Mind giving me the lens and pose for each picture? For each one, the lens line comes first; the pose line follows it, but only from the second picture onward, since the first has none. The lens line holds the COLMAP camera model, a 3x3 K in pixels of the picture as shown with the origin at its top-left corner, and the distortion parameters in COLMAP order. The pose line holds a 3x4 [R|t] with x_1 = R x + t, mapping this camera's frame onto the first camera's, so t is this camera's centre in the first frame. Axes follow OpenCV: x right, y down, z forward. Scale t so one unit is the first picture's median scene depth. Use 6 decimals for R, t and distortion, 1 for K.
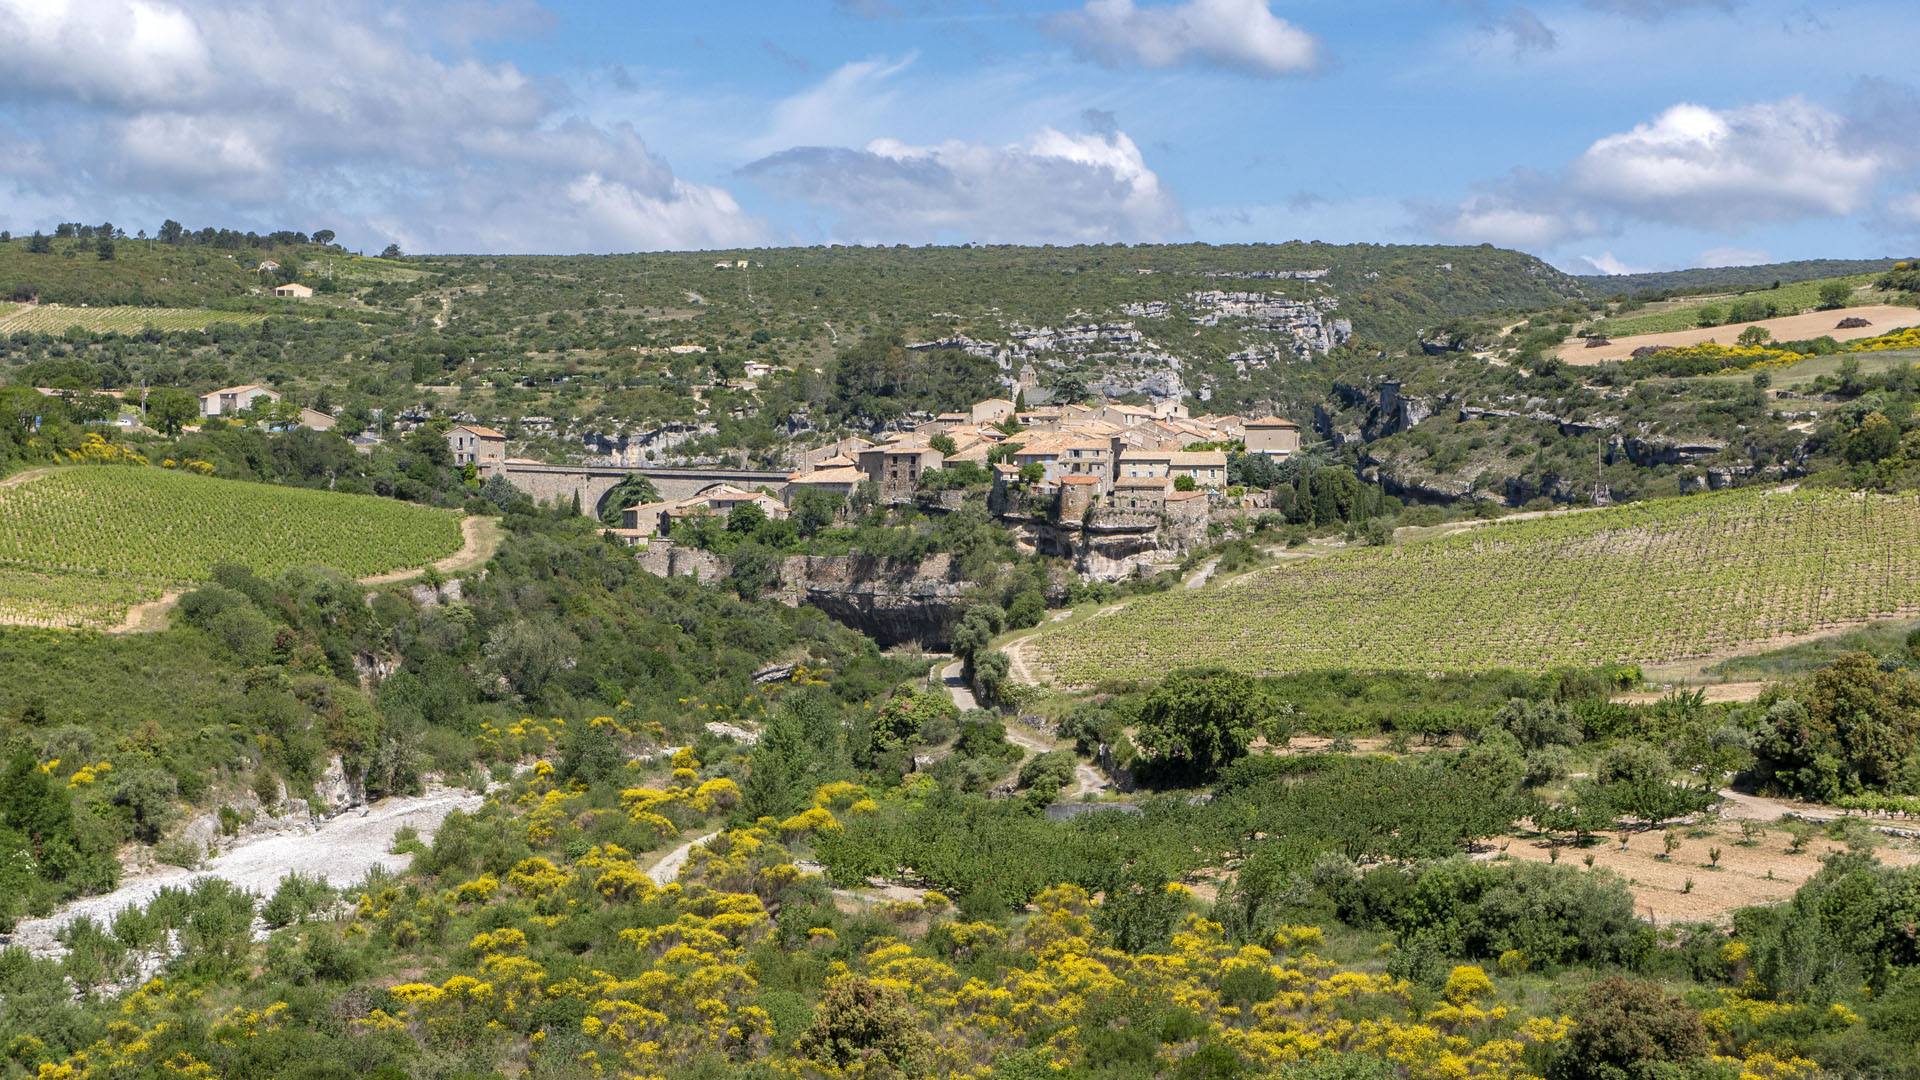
lens RADIAL K [[3788.4, 0, 960.0], [0, 3788.4, 540.0], [0, 0, 1]] dist [0.170962, 0.168595]
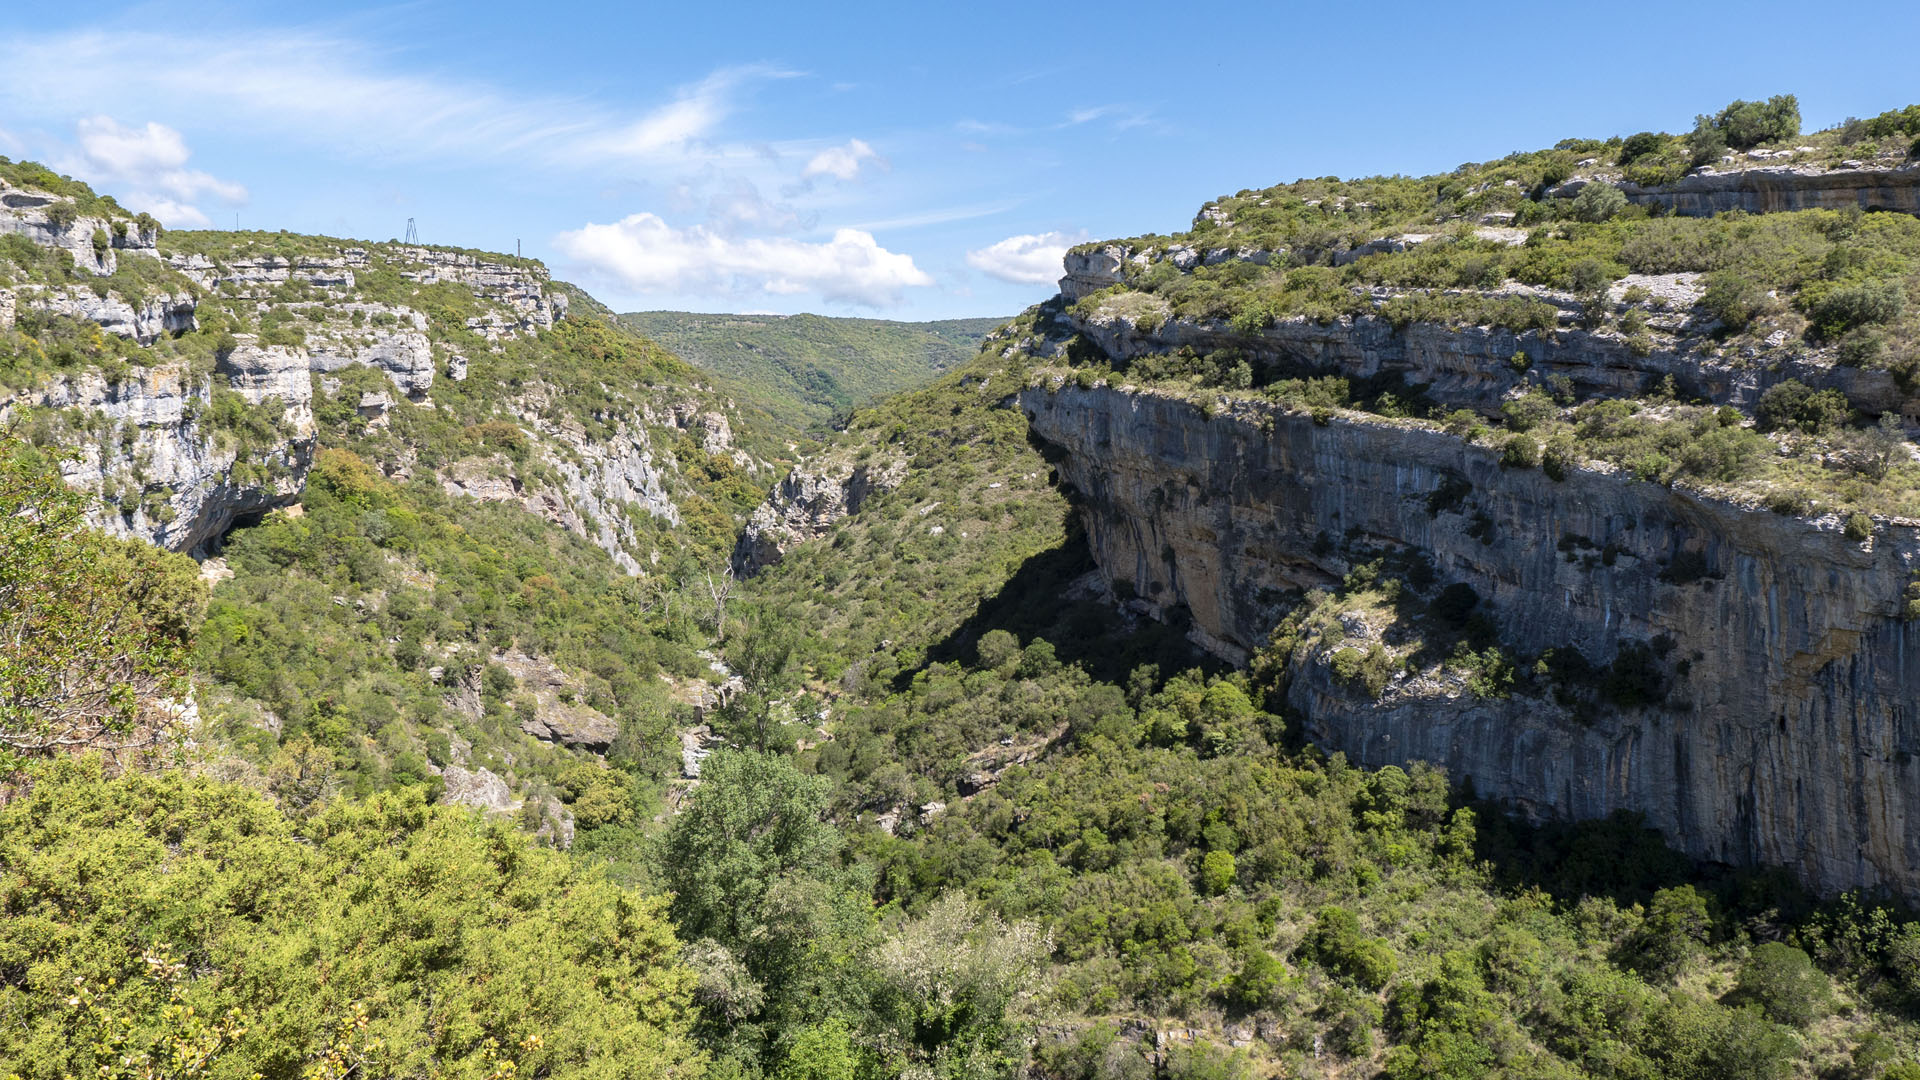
lens RADIAL K [[1672.9, 0, 960.0], [0, 1672.9, 540.0], [0, 0, 1]] dist [0.000023, -0.000148]
pose [[0.897709, -0.034099, 0.439268, 0.012714], [0.011153, 0.998440, 0.054711, -0.023889], [-0.440448, -0.044215, 0.896689, 0.698692]]
